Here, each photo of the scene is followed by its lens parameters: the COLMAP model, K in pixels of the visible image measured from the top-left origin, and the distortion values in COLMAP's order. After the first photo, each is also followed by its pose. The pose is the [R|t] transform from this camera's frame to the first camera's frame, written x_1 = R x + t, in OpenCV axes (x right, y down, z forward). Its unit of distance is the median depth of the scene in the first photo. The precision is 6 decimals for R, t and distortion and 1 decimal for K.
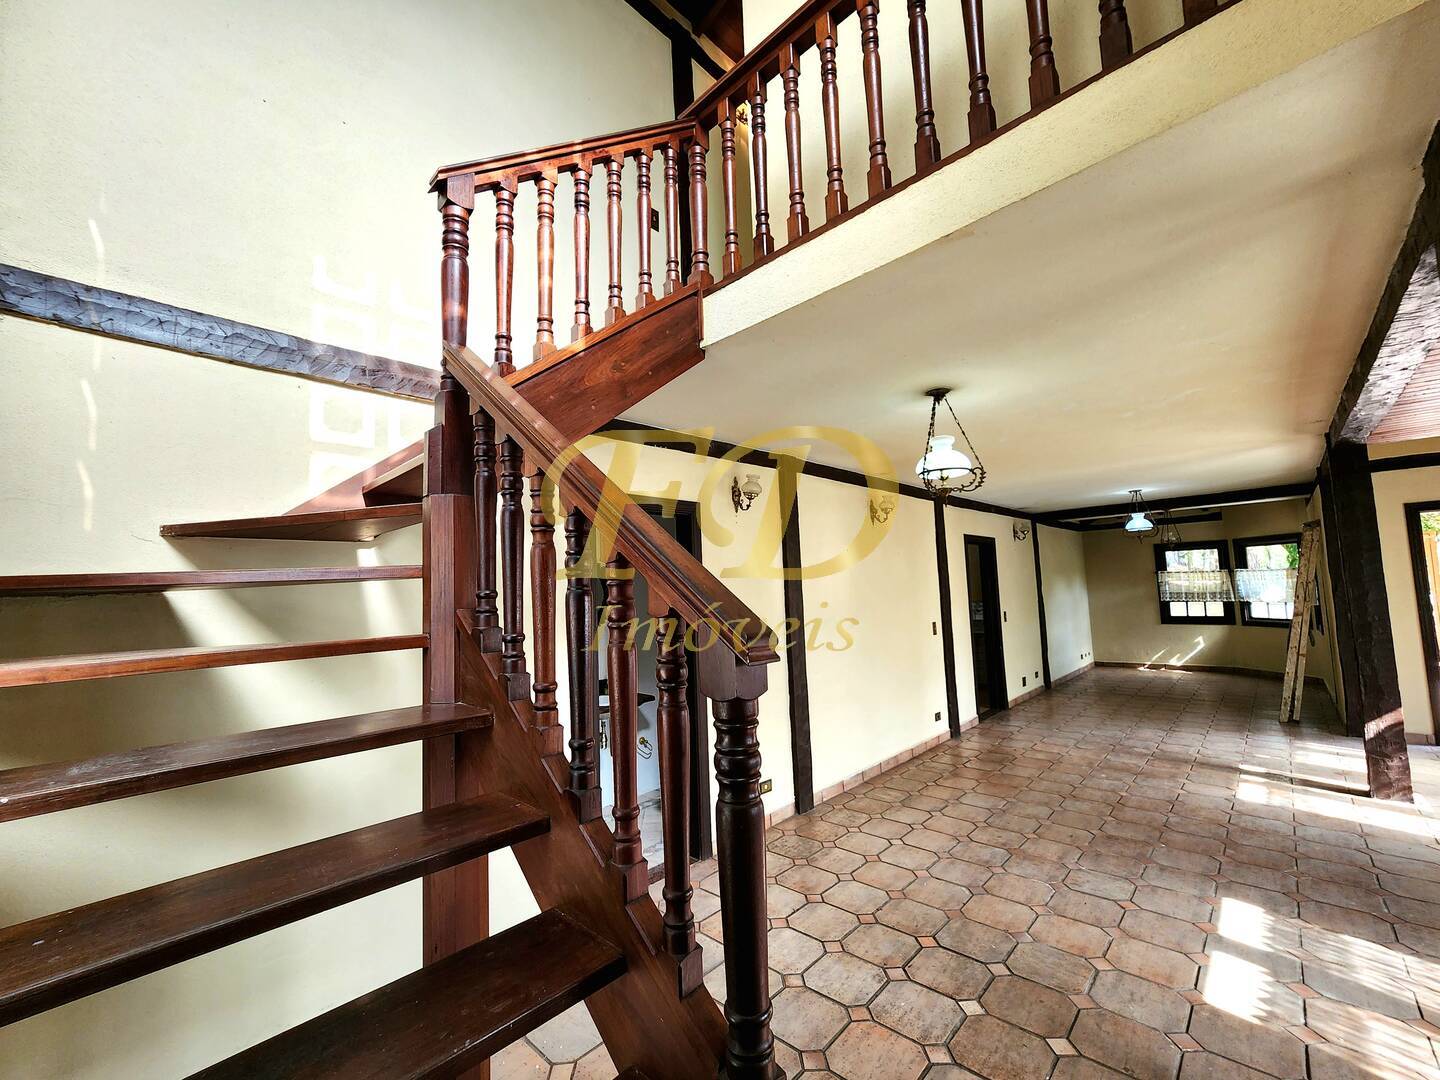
lens RADIAL K [[594.4, 0, 712.1], [0, 594.4, 539.7], [0, 0, 1]] dist [0.000182, 0.000461]
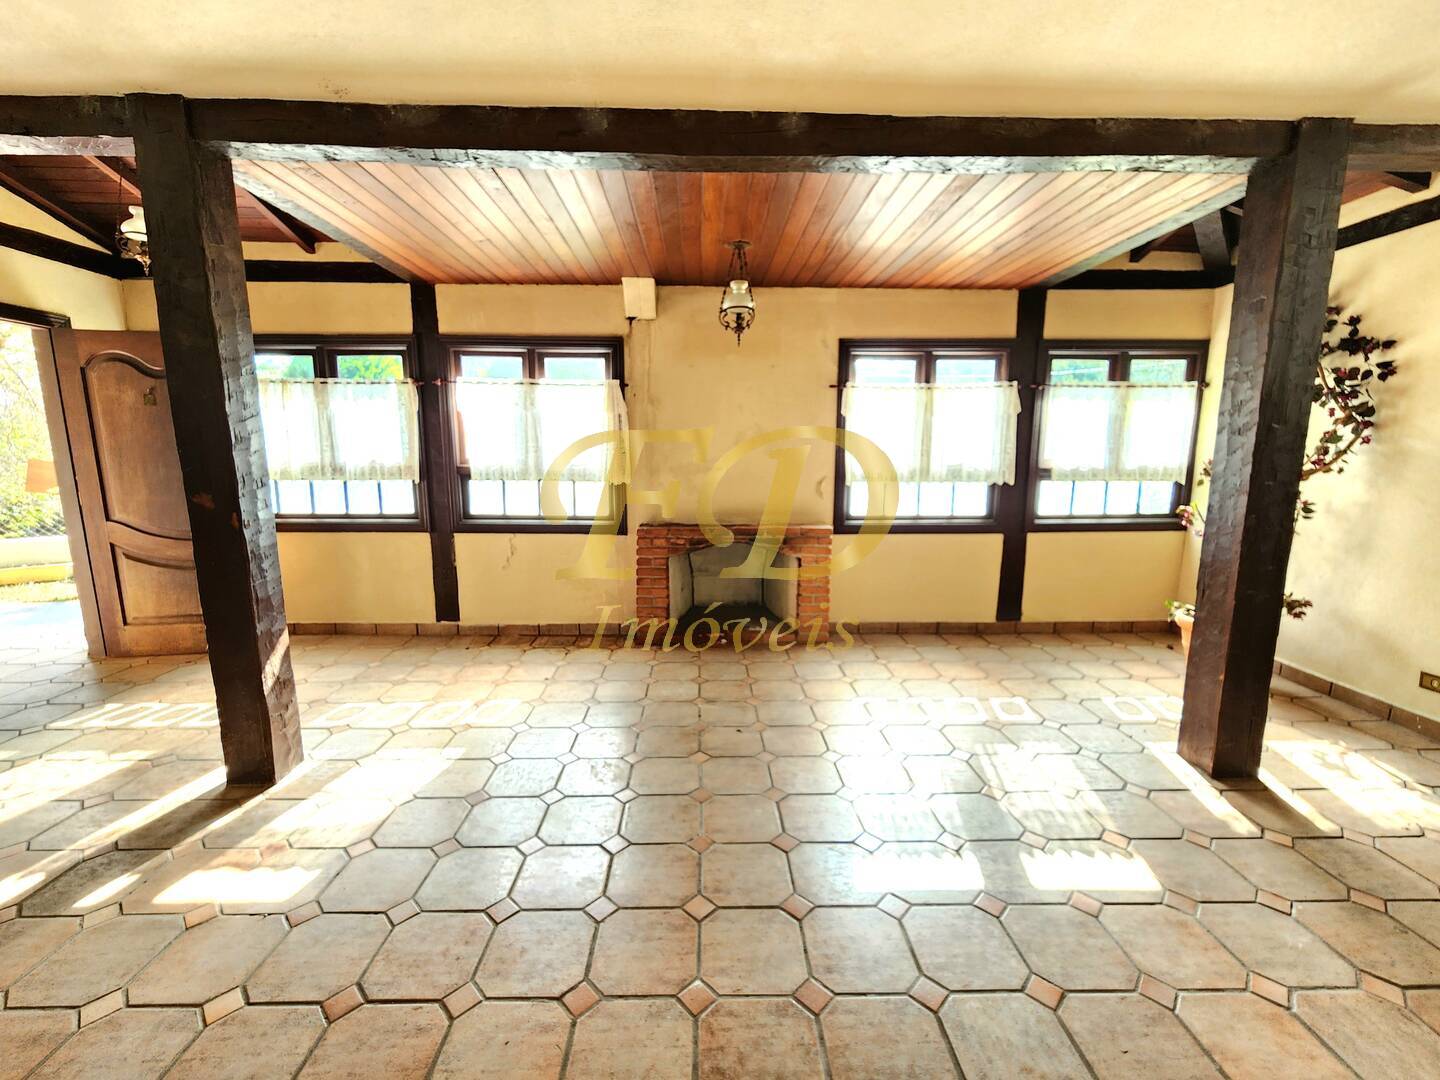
lens RADIAL K [[602.3, 0, 717.8], [0, 602.3, 543.3], [0, 0, 1]] dist [-0.000583, -0.000132]
pose [[-0.707086, -0.082702, 0.702275, 0.422063], [-0.040883, 0.996257, 0.076160, 0.139158], [-0.705945, 0.025141, -0.707820, 1.189073]]
